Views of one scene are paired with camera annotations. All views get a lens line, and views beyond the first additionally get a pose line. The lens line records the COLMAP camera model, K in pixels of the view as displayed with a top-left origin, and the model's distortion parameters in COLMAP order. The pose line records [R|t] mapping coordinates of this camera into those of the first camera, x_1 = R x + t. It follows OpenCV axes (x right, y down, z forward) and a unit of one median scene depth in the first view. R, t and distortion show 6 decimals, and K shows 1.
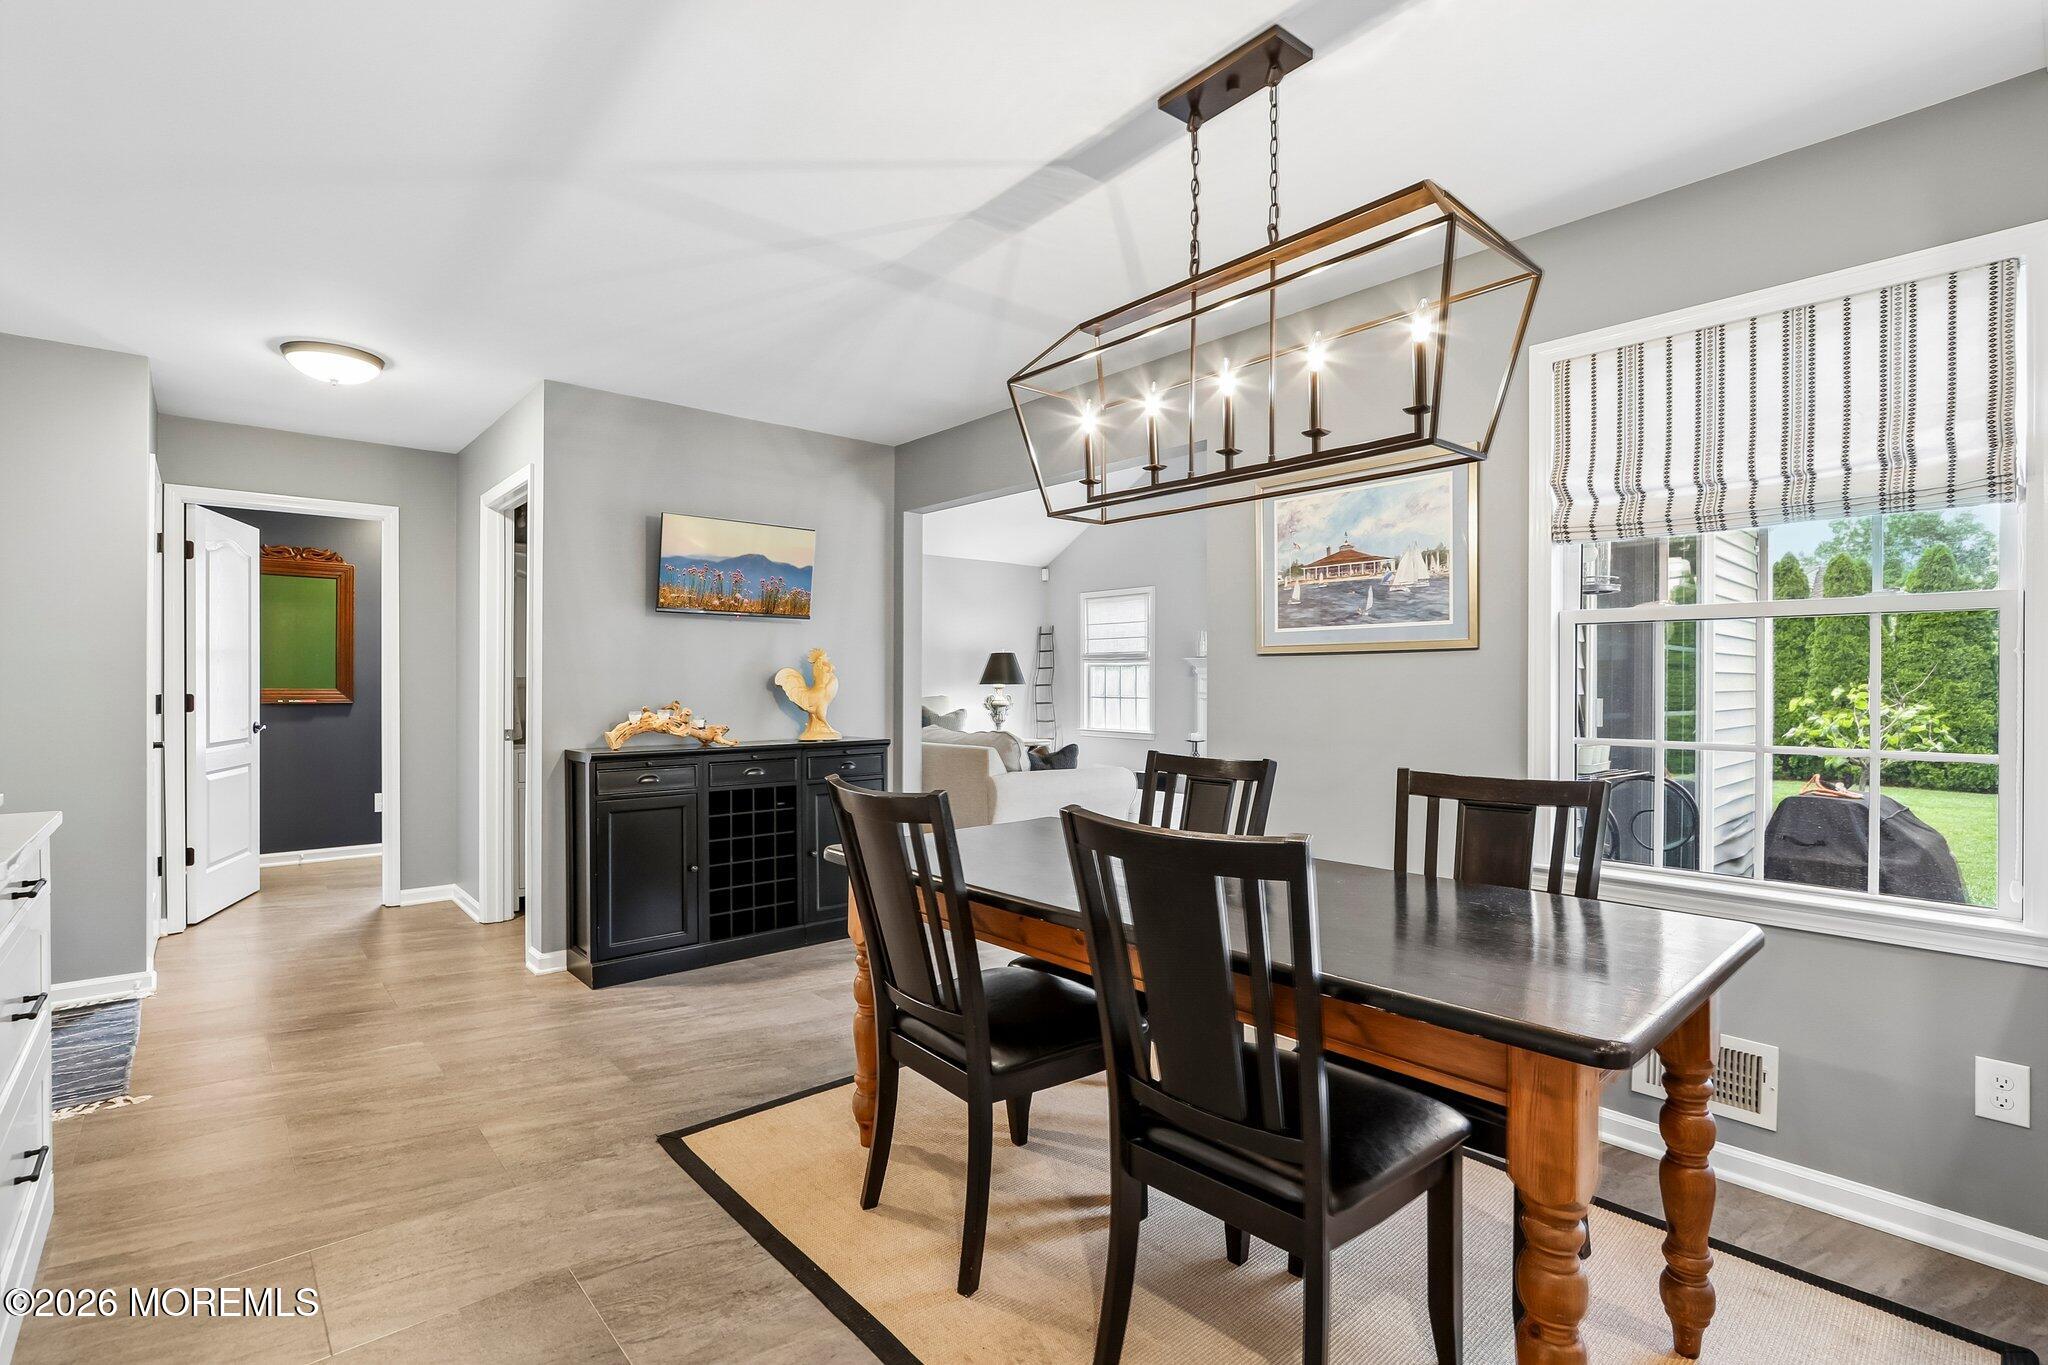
lens RADIAL K [[955.2, 0, 1029.7], [0, 955.2, 690.3], [0, 0, 1]] dist [-0.023207, 0.010222]
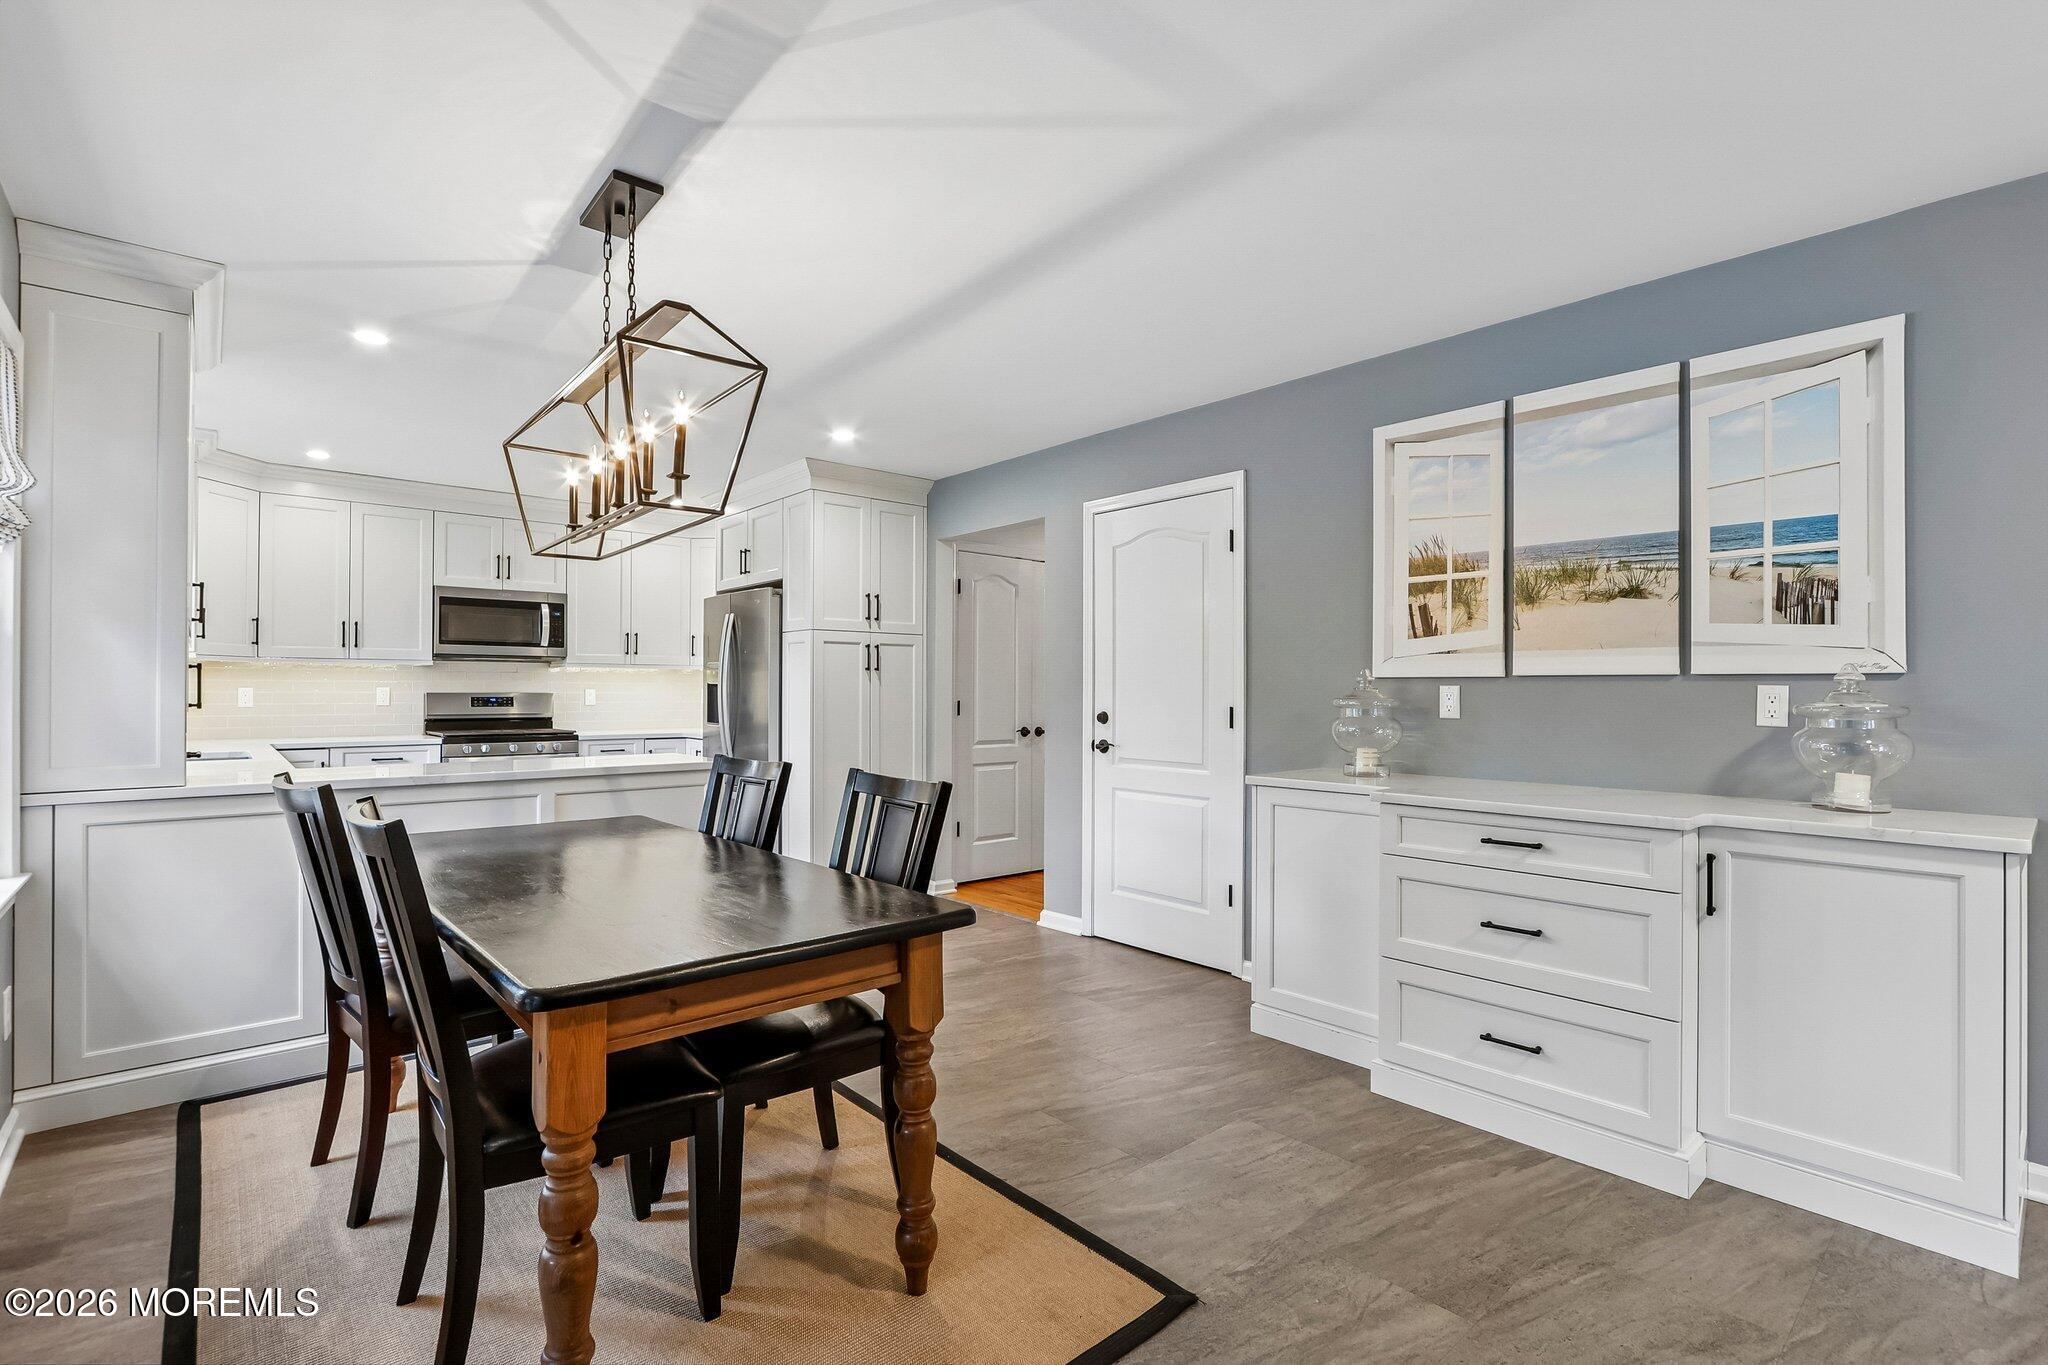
lens RADIAL K [[939.7, 0, 1014.7], [0, 939.7, 687.2], [0, 0, 1]] dist [-0.016953, 0.000941]
pose [[-0.999923, -0.005655, 0.011032, -0.202728], [-0.005584, 0.999964, 0.006449, -0.013874], [-0.011068, 0.006387, -0.999918, 1.398304]]
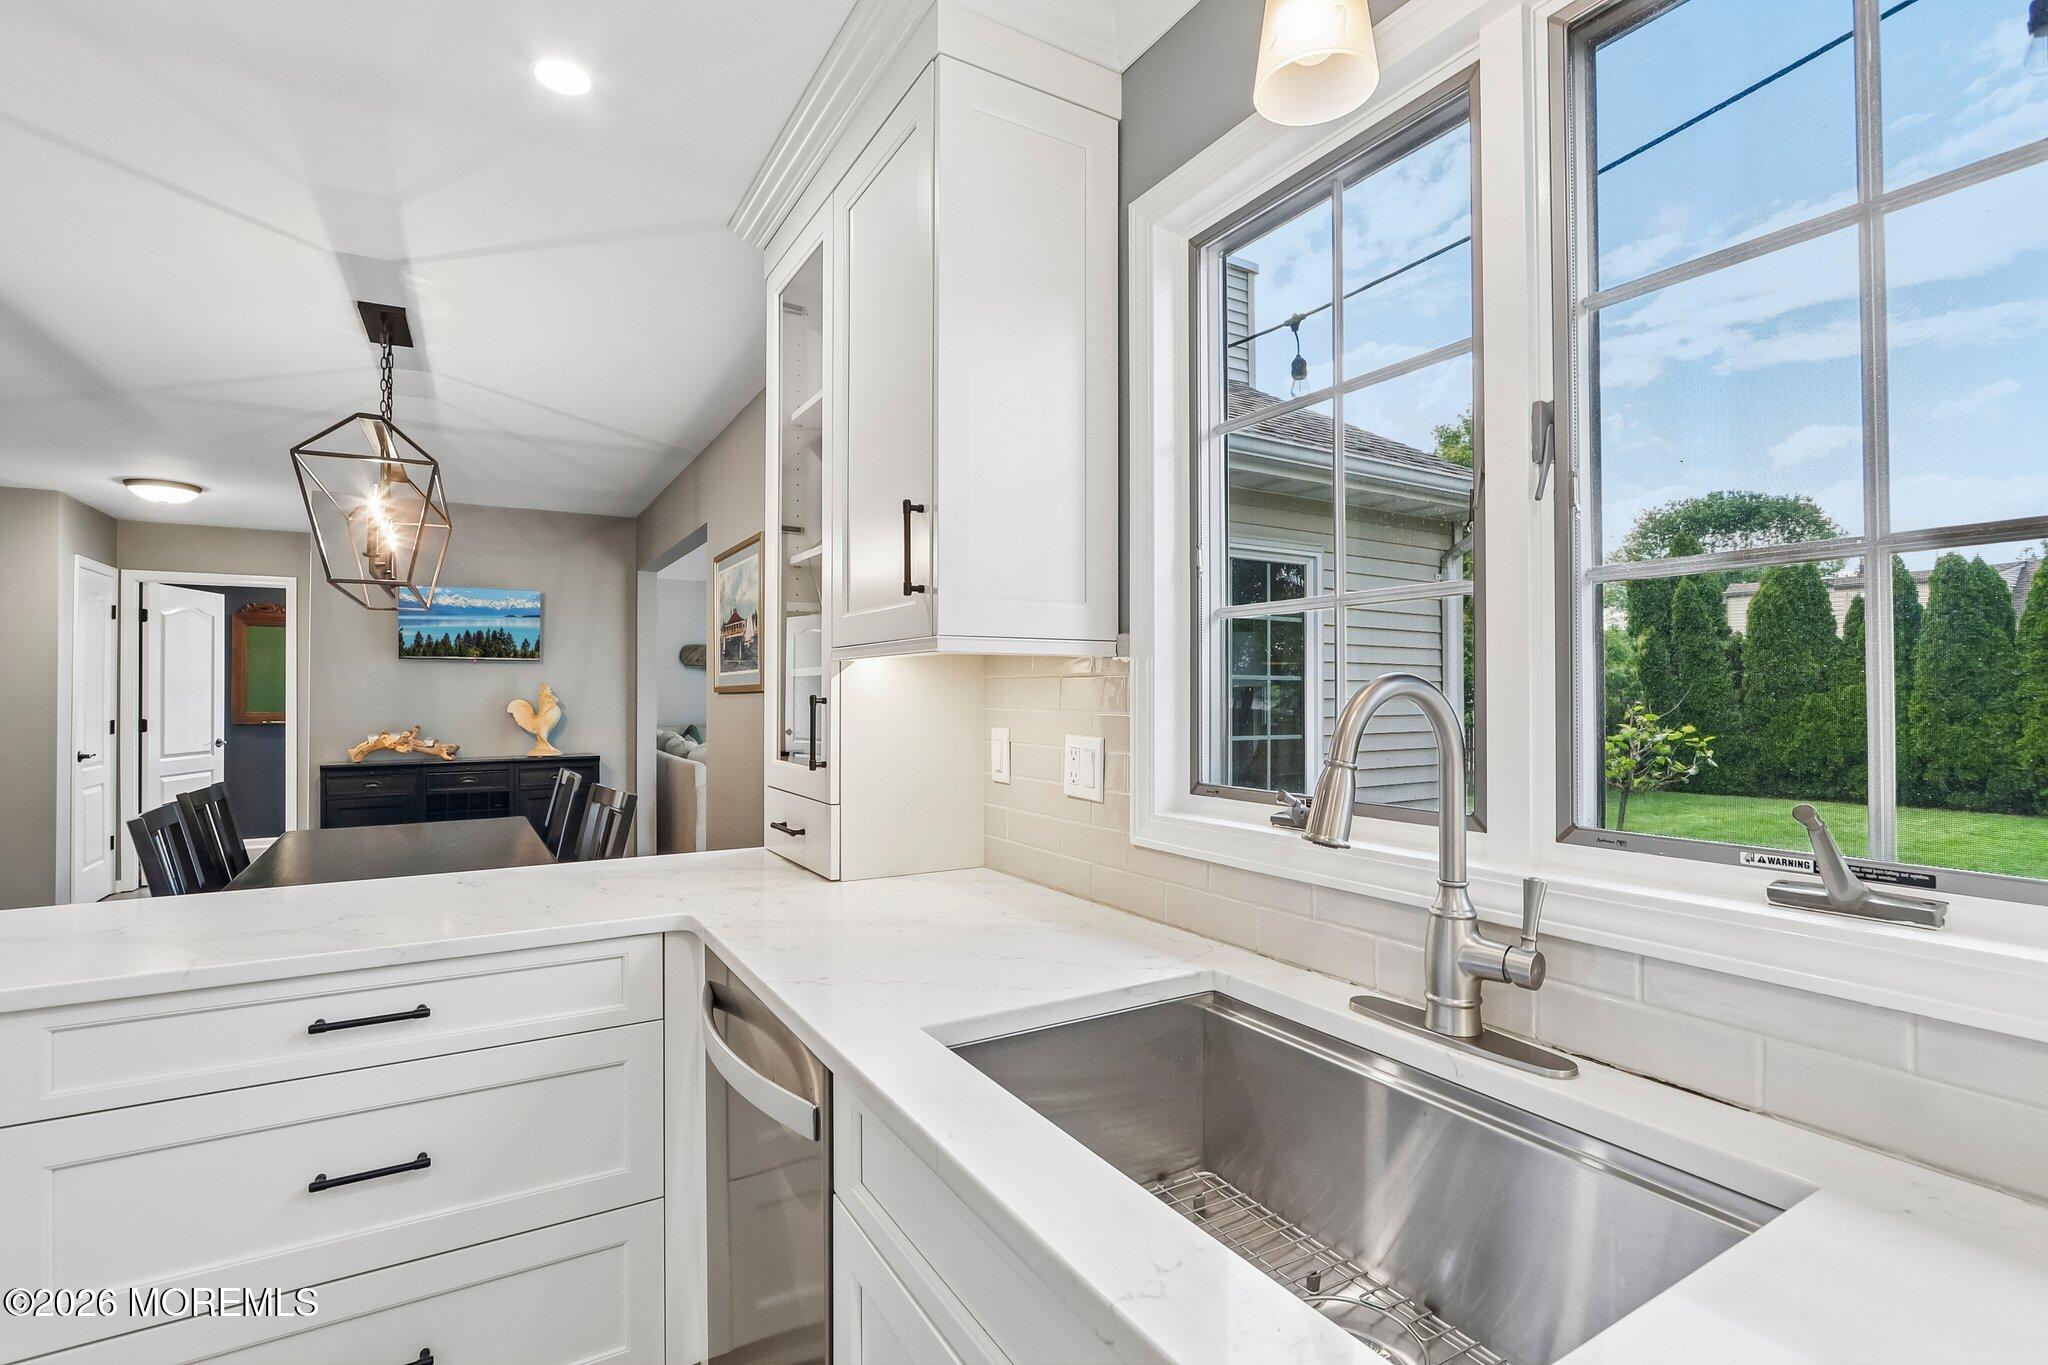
lens RADIAL K [[945.1, 0, 1012.8], [0, 945.1, 680.6], [0, 0, 1]] dist [-0.015869, 0.002180]
pose [[0.982796, -0.006939, -0.184562, 0.922541], [0.002490, 0.999701, -0.024325, -0.023749], [0.184676, 0.023447, 0.982520, -0.170486]]
